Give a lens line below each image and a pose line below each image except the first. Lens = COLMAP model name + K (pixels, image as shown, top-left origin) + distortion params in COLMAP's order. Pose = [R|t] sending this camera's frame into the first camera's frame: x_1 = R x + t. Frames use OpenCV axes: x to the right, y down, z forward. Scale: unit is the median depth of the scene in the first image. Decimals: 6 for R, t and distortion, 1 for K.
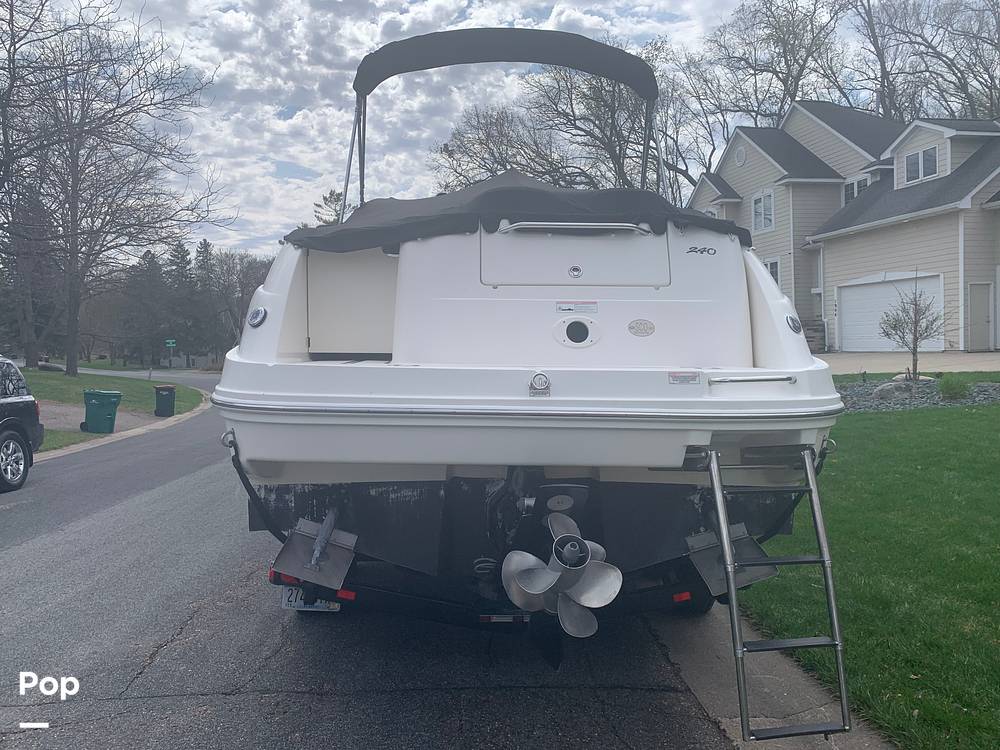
lens RADIAL K [[759.3, 0, 496.3], [0, 759.3, 372.9], [0, 0, 1]] dist [0.059286, -0.115413]
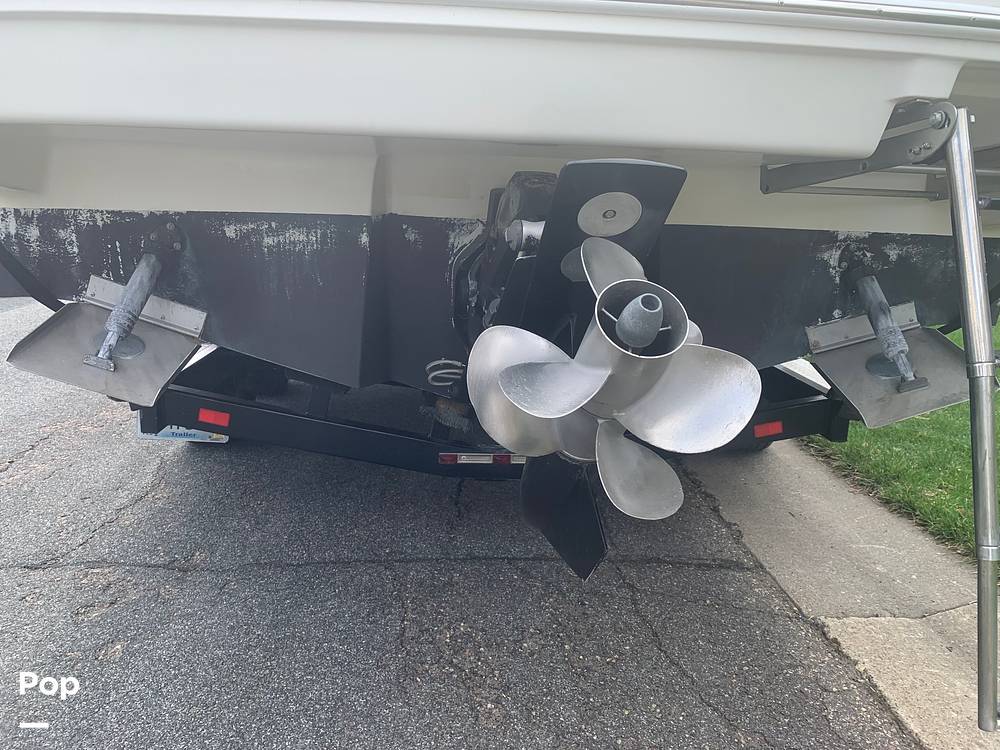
lens RADIAL K [[759.3, 0, 496.3], [0, 759.3, 372.9], [0, 0, 1]] dist [0.059286, -0.115413]
pose [[0.999648, 0.016370, 0.020898, 0.011854], [-0.020467, 0.976622, 0.213986, 0.136698], [-0.016906, -0.214338, 0.976613, 0.464593]]
